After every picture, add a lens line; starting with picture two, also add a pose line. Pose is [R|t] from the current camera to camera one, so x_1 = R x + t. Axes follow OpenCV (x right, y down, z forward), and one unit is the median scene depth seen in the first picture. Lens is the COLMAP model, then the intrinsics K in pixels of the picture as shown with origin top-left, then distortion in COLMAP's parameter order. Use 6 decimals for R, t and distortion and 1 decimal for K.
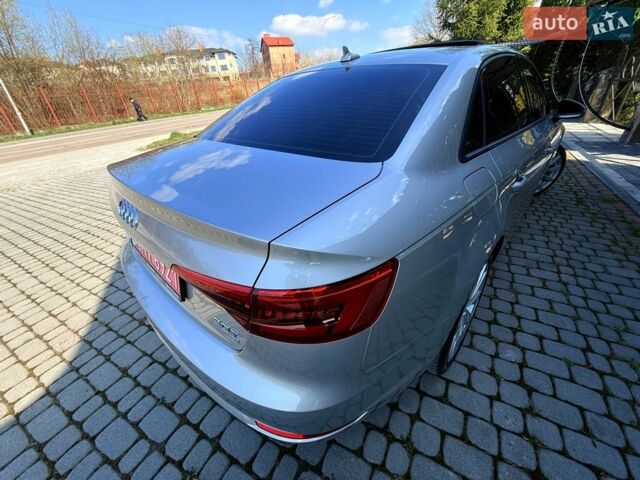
lens RADIAL K [[254.6, 0, 320.0], [0, 254.6, 240.0], [0, 0, 1]] dist [-0.001504, 0.000173]
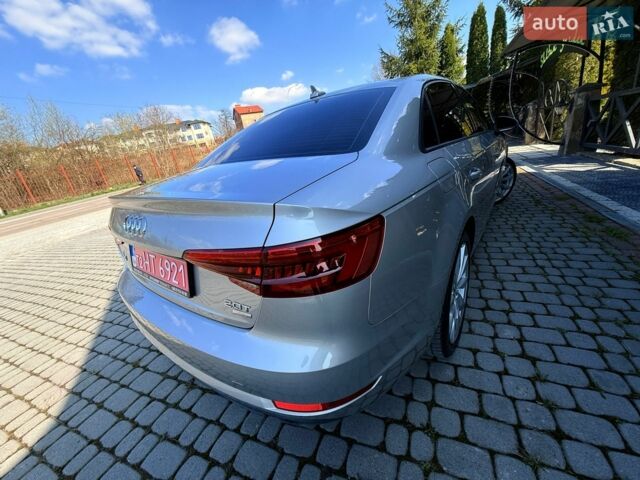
lens RADIAL K [[254.6, 0, 320.0], [0, 254.6, 240.0], [0, 0, 1]] dist [-0.001504, 0.000173]
pose [[0.990224, -0.123207, 0.065391, -0.032882], [0.132689, 0.976598, -0.169264, 0.153460], [-0.043006, 0.176286, 0.983399, -0.054408]]
